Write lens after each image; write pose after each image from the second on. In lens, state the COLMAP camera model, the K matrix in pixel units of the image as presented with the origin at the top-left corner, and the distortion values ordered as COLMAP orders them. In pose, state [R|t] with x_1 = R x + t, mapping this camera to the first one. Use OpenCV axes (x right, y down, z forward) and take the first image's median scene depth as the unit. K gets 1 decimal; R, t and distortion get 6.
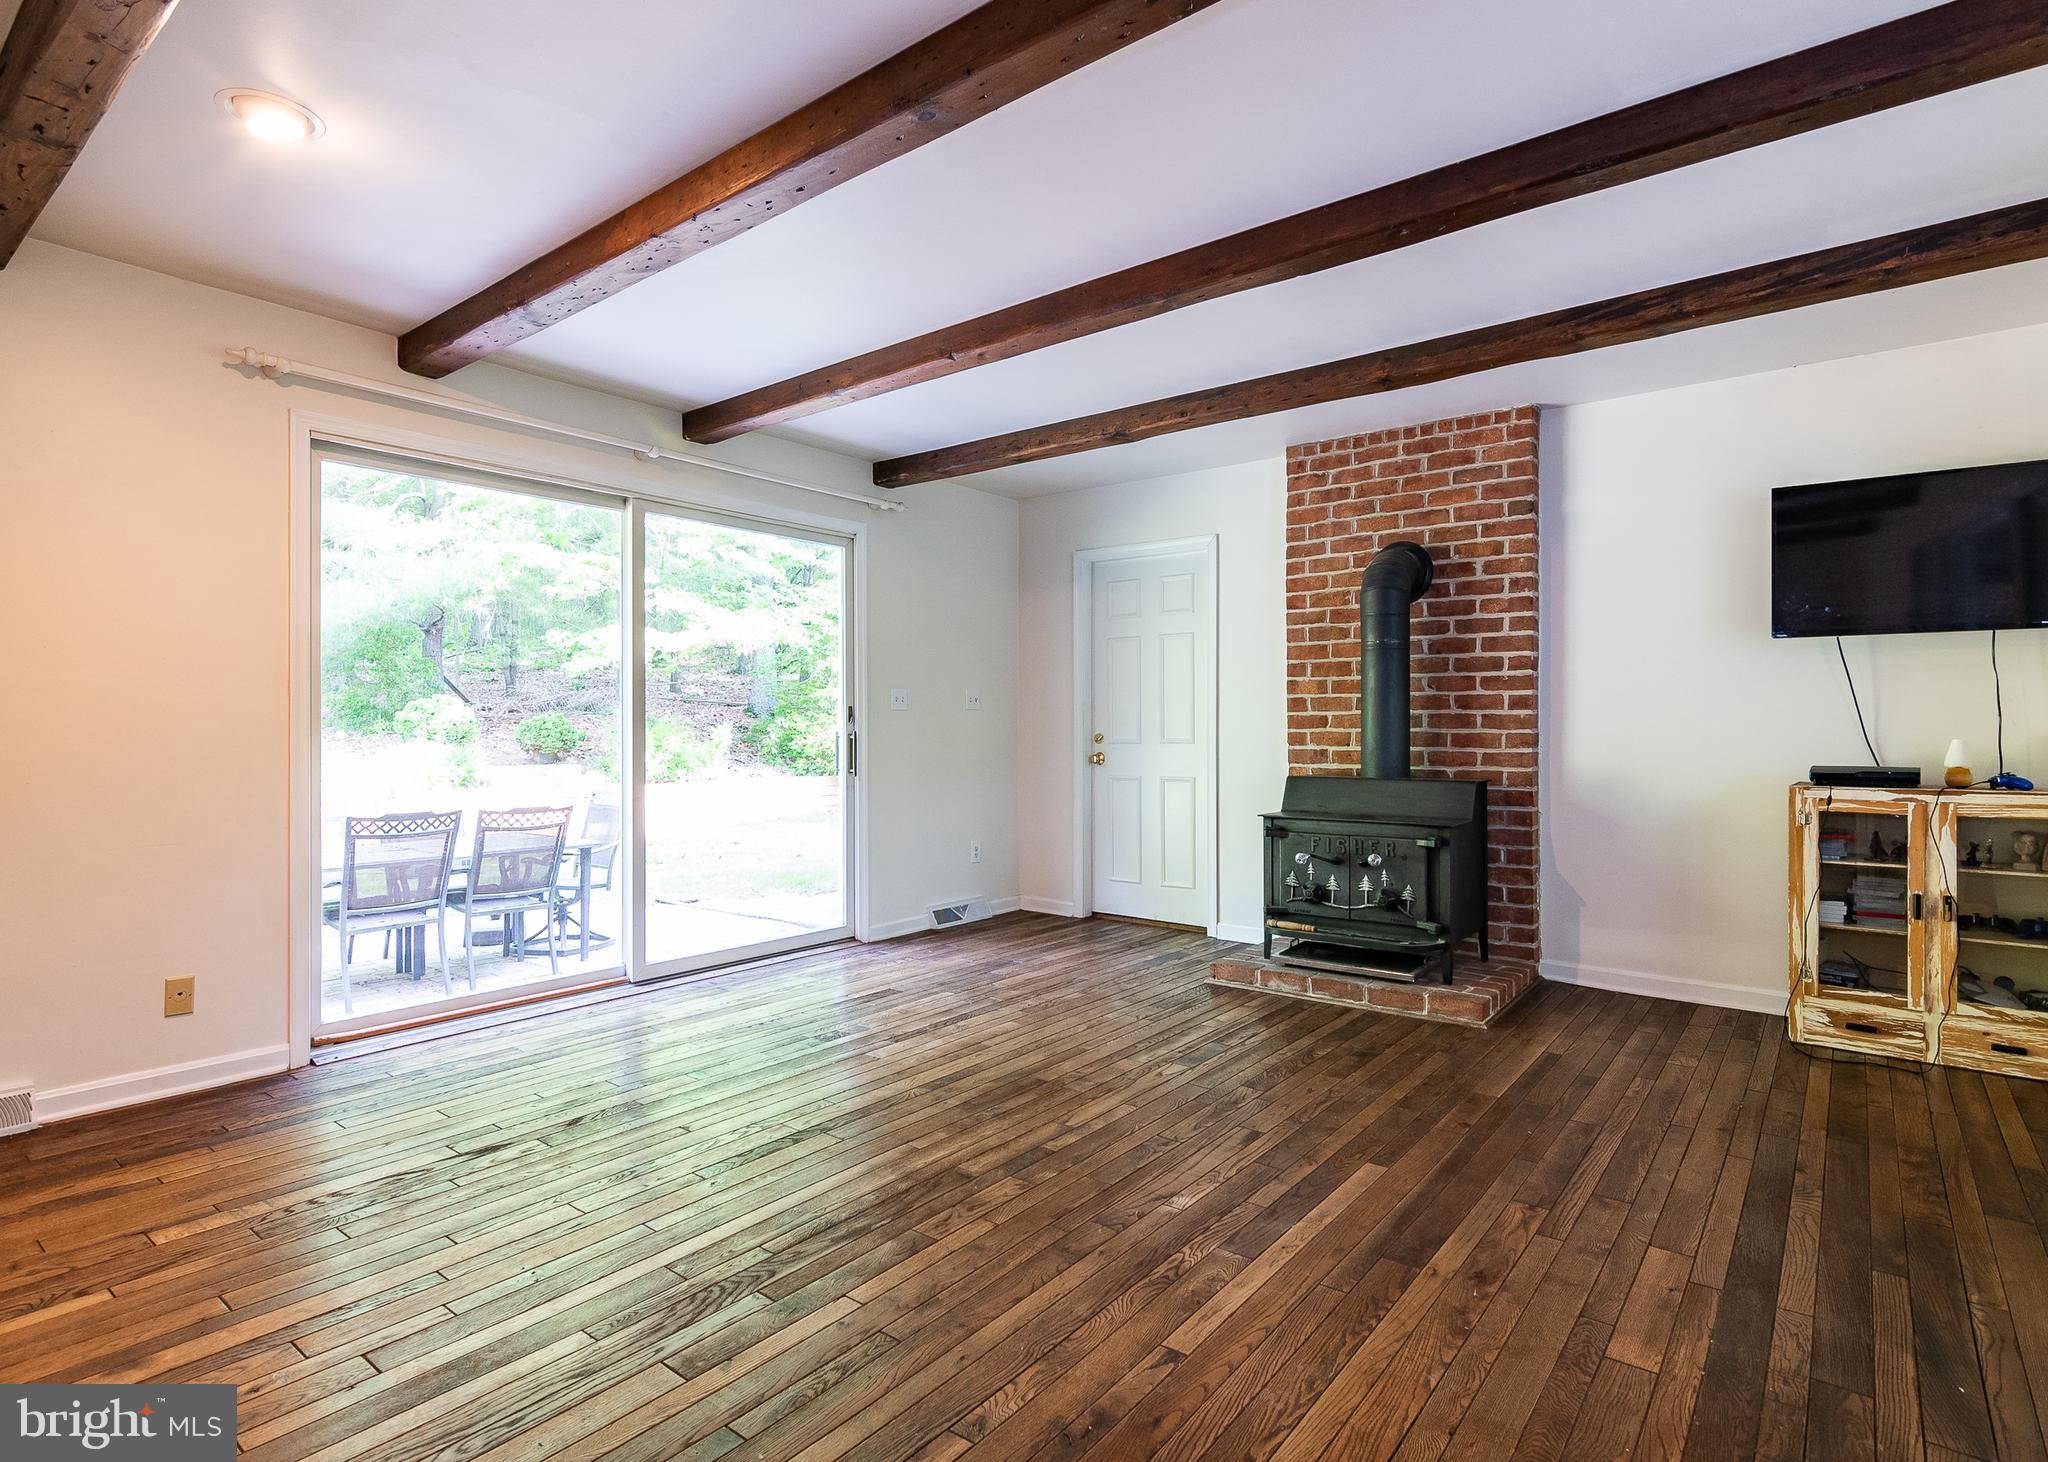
lens RADIAL K [[1052.3, 0, 1021.2], [0, 1052.3, 724.2], [0, 0, 1]] dist [-0.000535, 0.001587]
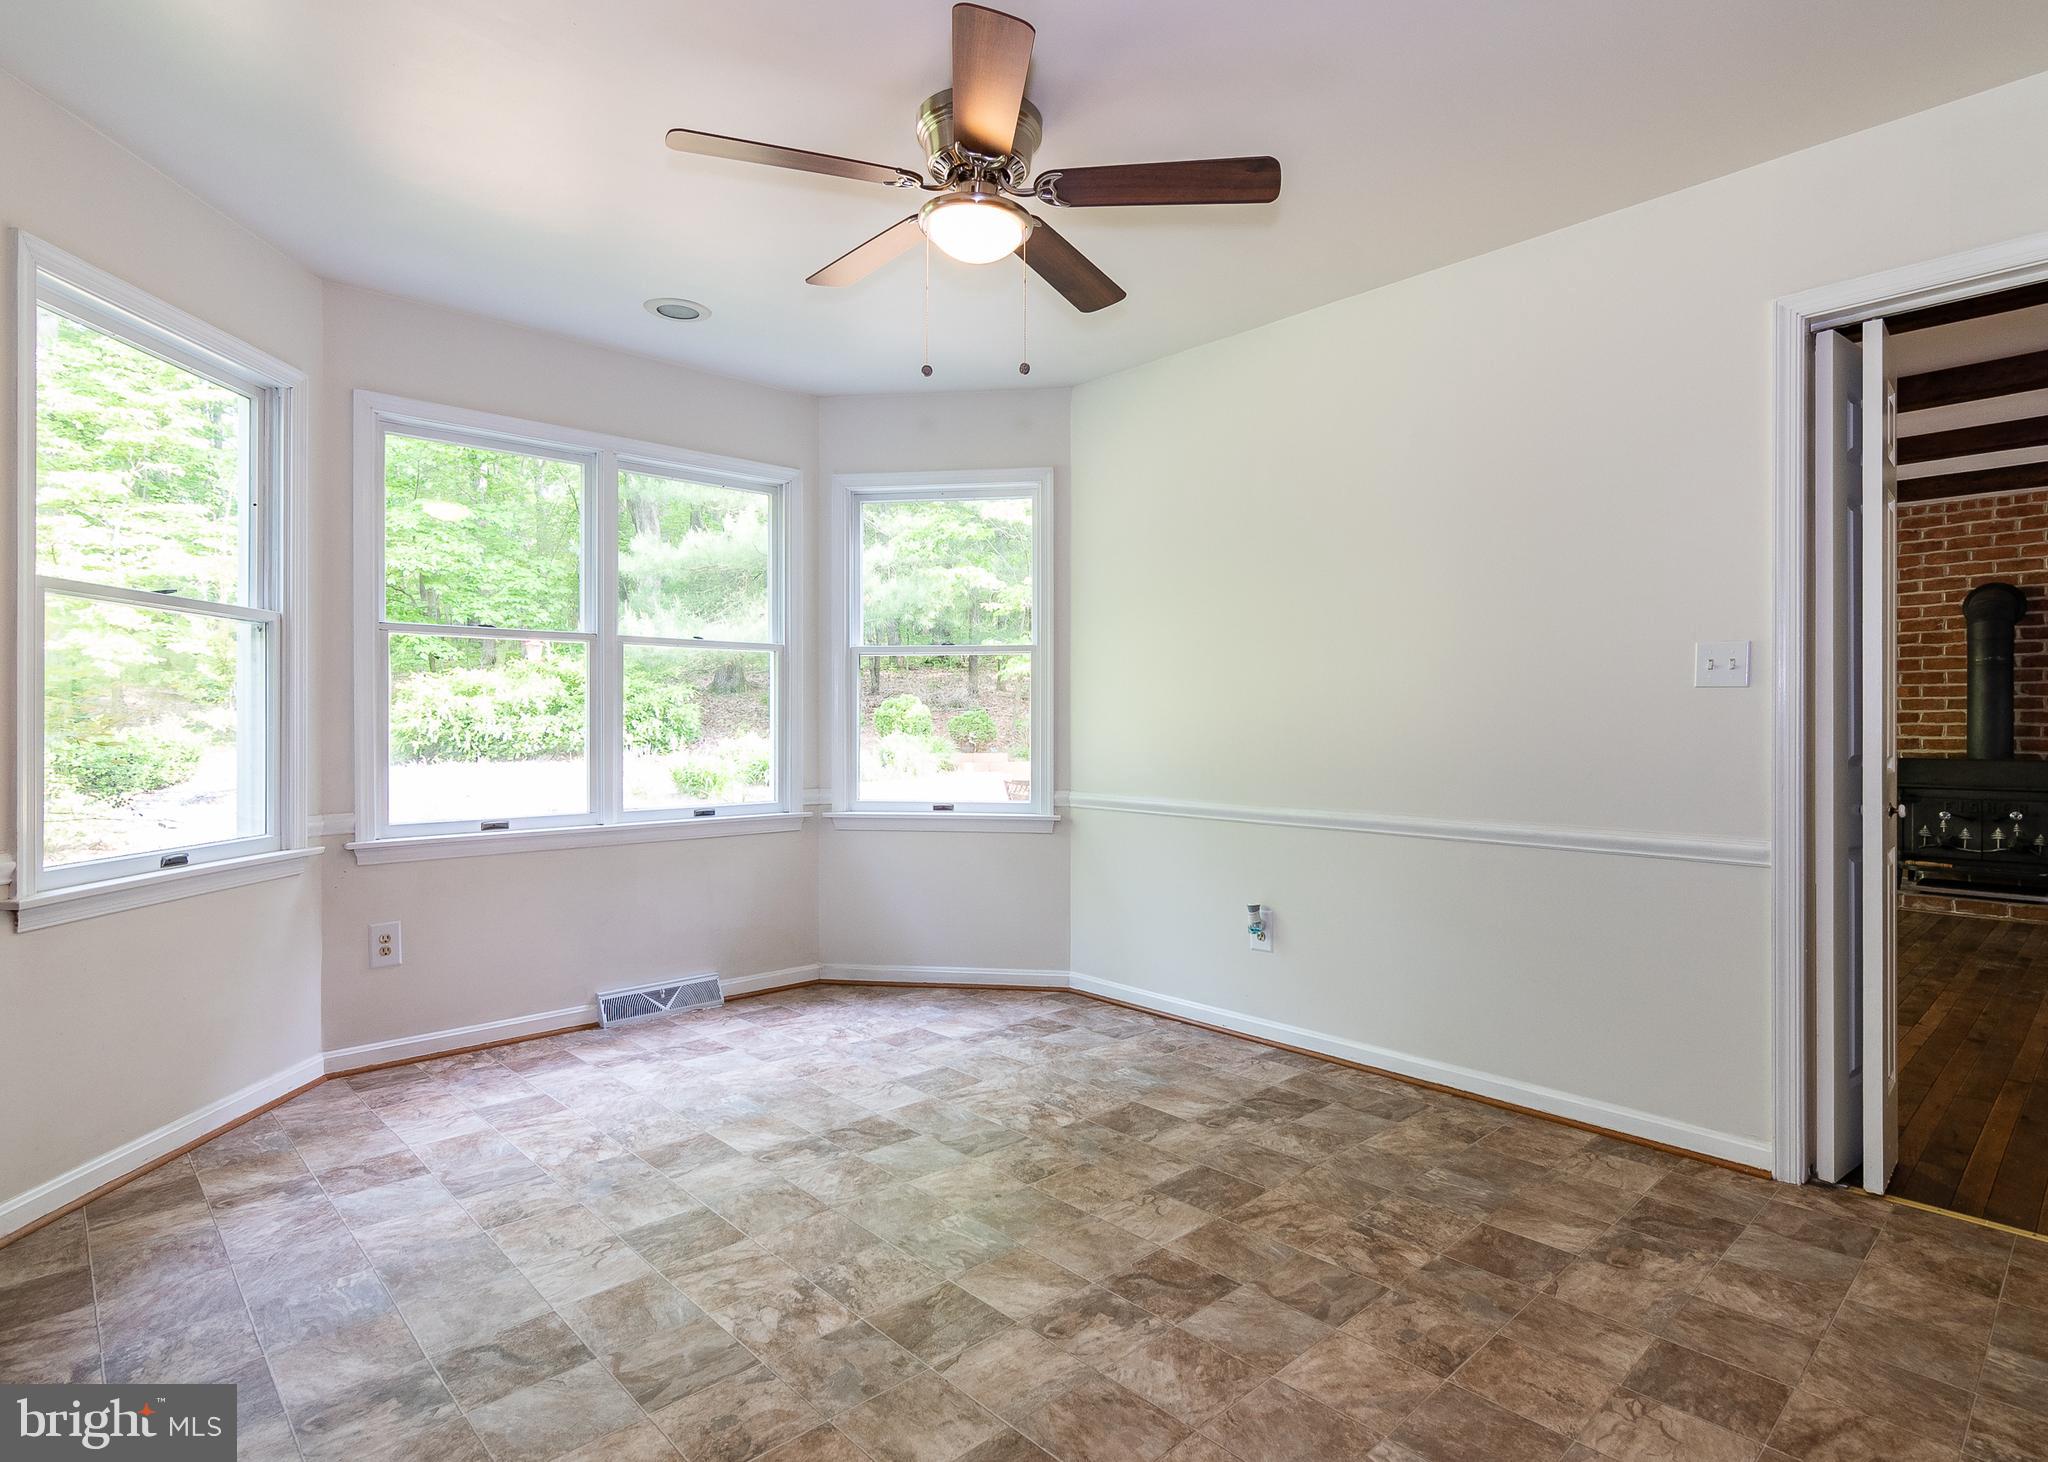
lens RADIAL K [[1052.3, 0, 1021.2], [0, 1052.3, 724.2], [0, 0, 1]] dist [-0.000535, 0.001587]
pose [[0.988068, 0.002045, -0.154008, -0.685246], [-0.001268, 0.999986, 0.005143, 0.000495], [0.154016, -0.004887, 0.988056, -0.535702]]
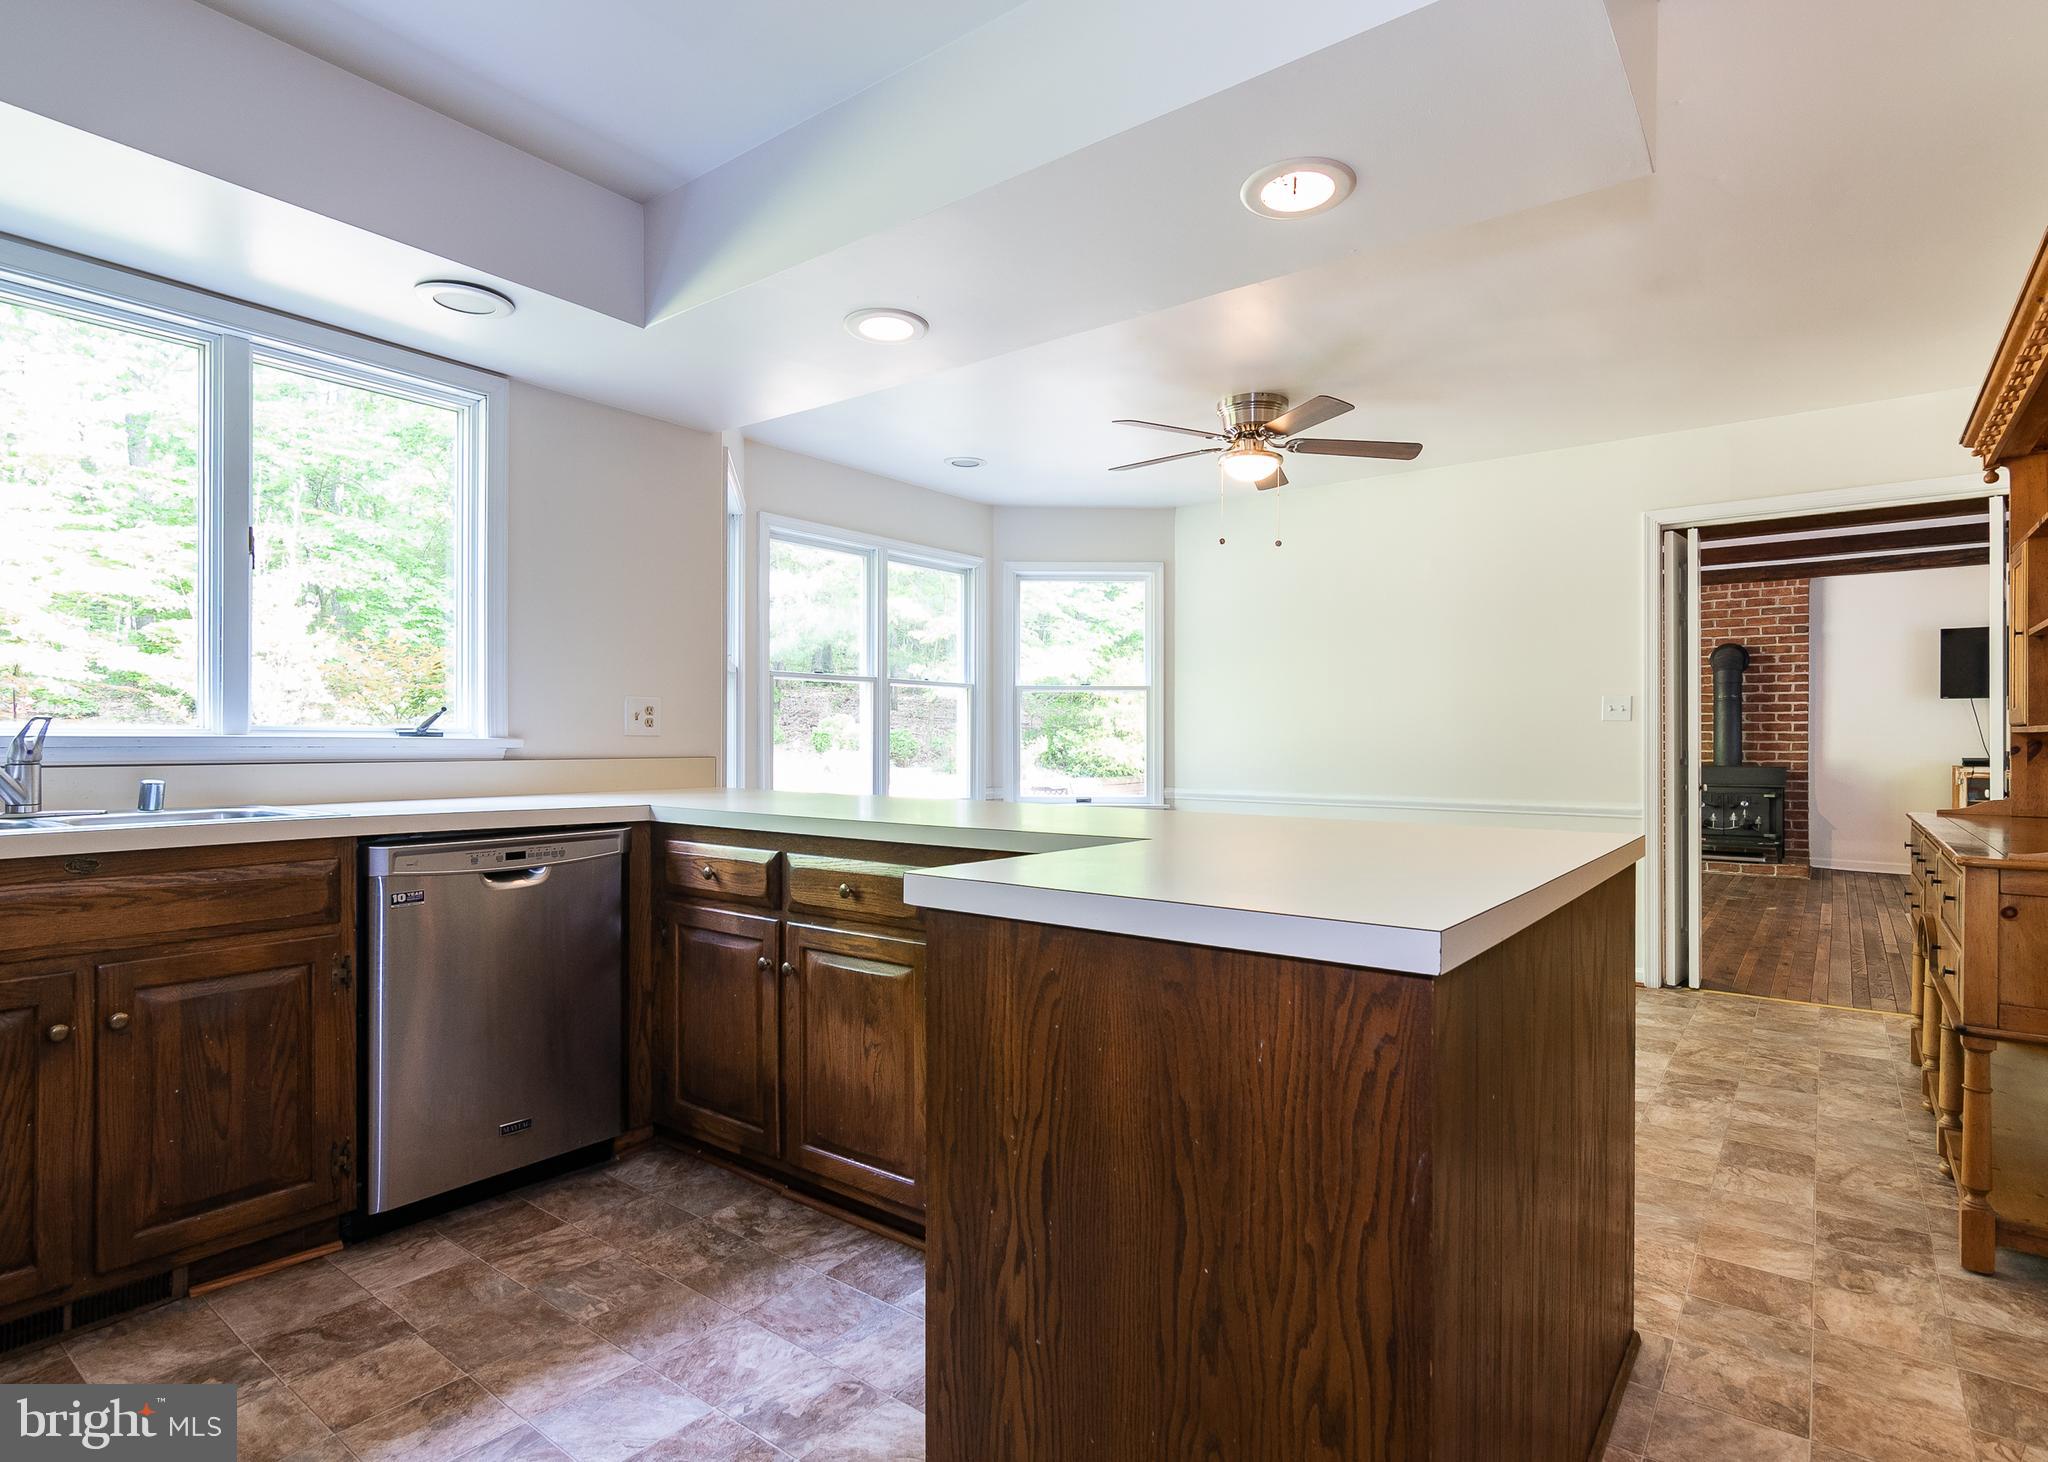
lens RADIAL K [[1040.1, 0, 1029.5], [0, 1040.1, 738.7], [0, 0, 1]] dist [-0.002344, 0.000771]
pose [[0.999937, 0.001926, 0.011049, -0.982990], [-0.001941, 0.999997, 0.001402, 0.000334], [-0.011046, -0.001424, 0.999938, -0.924735]]
